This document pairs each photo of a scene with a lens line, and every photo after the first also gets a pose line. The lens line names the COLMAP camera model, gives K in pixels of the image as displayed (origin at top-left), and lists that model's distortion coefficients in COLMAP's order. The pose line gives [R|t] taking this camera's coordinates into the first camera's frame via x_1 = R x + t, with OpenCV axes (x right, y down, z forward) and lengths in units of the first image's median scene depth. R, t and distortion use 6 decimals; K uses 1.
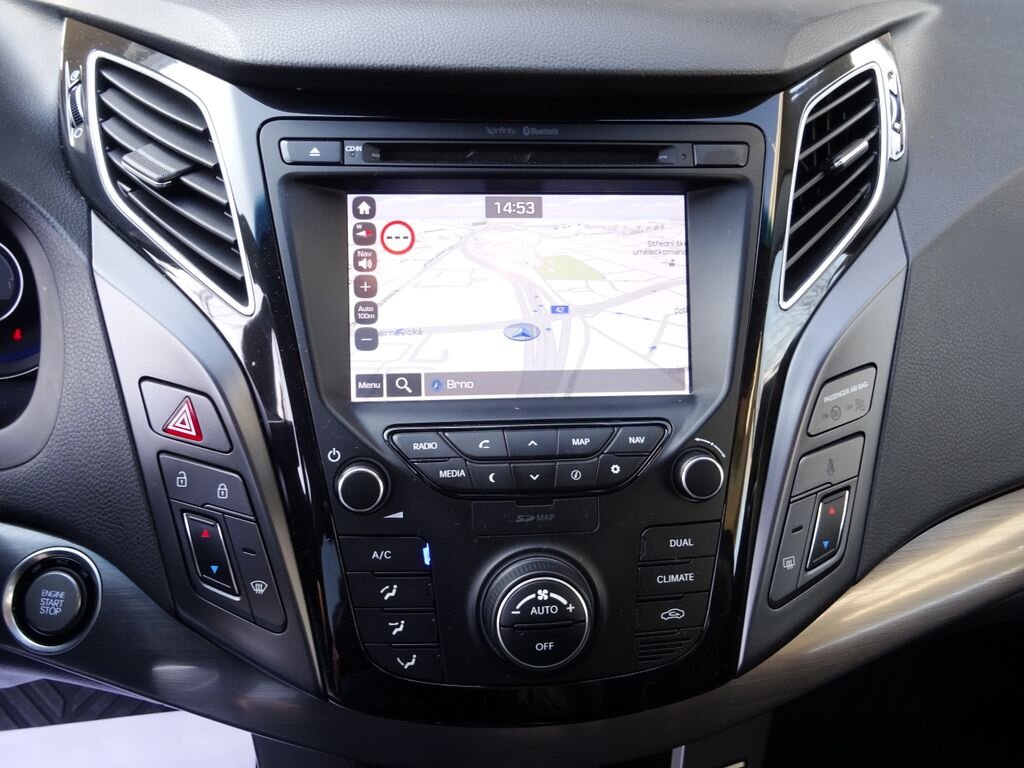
lens RADIAL K [[864.2, 0, 515.5], [0, 864.2, 380.0], [0, 0, 1]] dist [-0.001682, -0.001239]
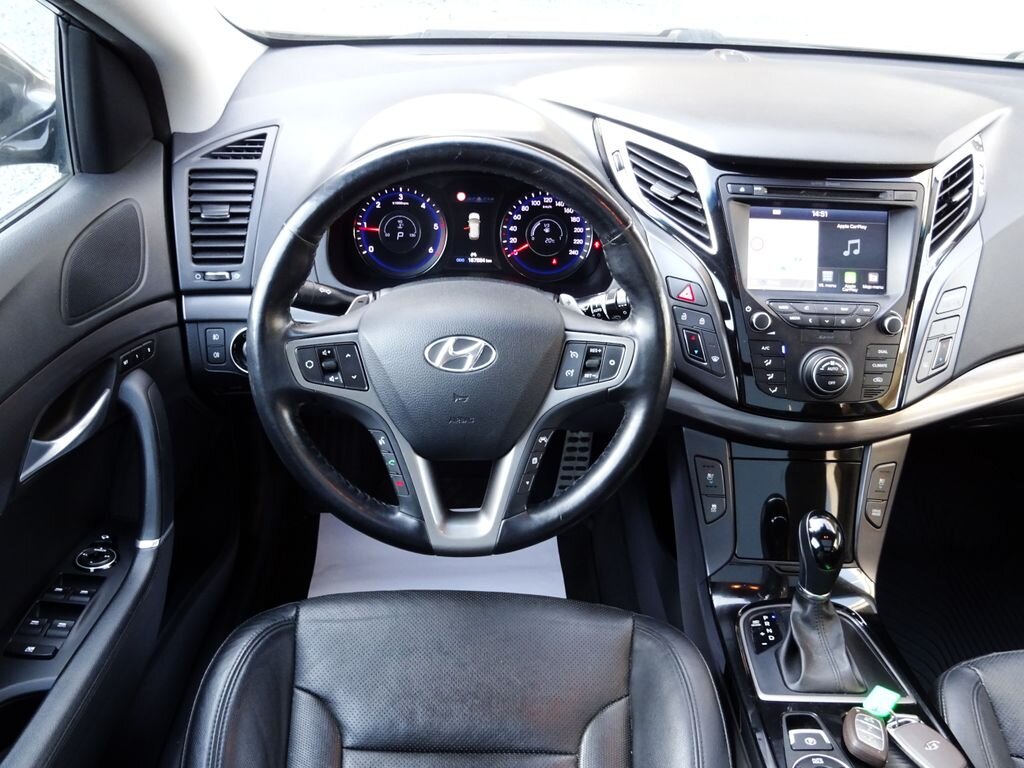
lens RADIAL K [[864.2, 0, 515.5], [0, 864.2, 380.0], [0, 0, 1]] dist [-0.001682, -0.001239]
pose [[0.996434, 0.054266, -0.064612, -0.691222], [-0.053142, 0.998406, 0.018986, 0.274302], [0.065539, -0.015485, 0.997730, -1.542747]]
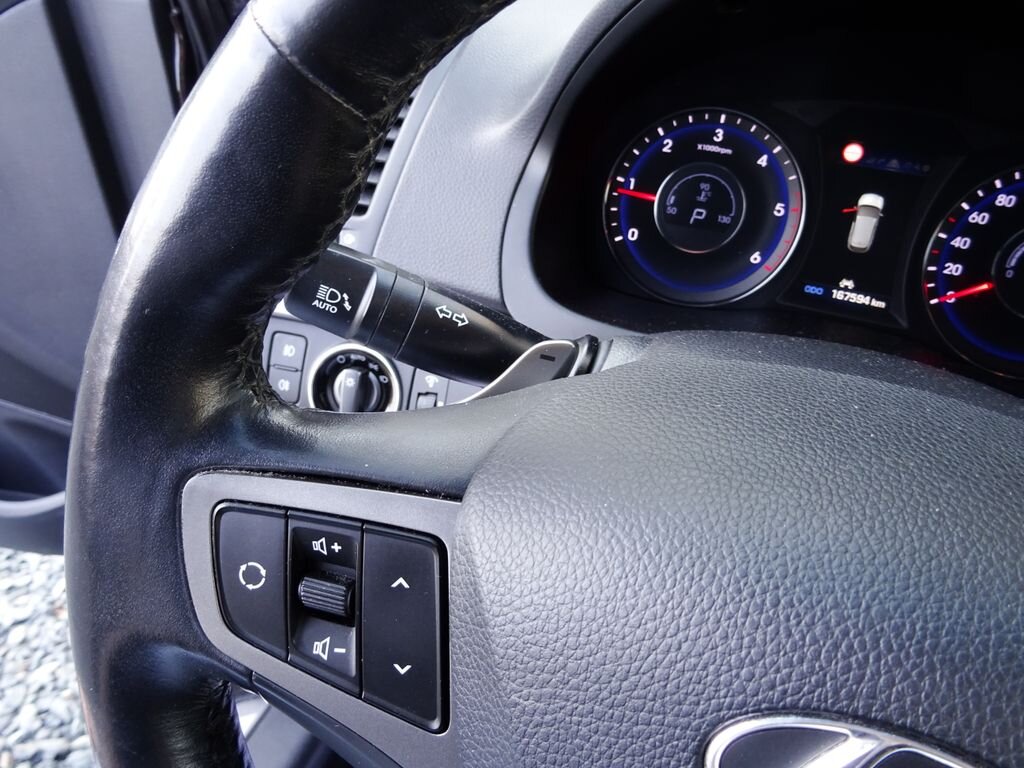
lens RADIAL K [[748.9, 0, 514.4], [0, 748.9, 380.7], [0, 0, 1]] dist [-0.001565, -0.002693]
pose [[0.887494, 0.279784, -0.366162, -1.028082], [-0.262697, 0.960008, 0.096821, 0.085715], [0.378608, 0.010262, 0.925500, 0.064740]]
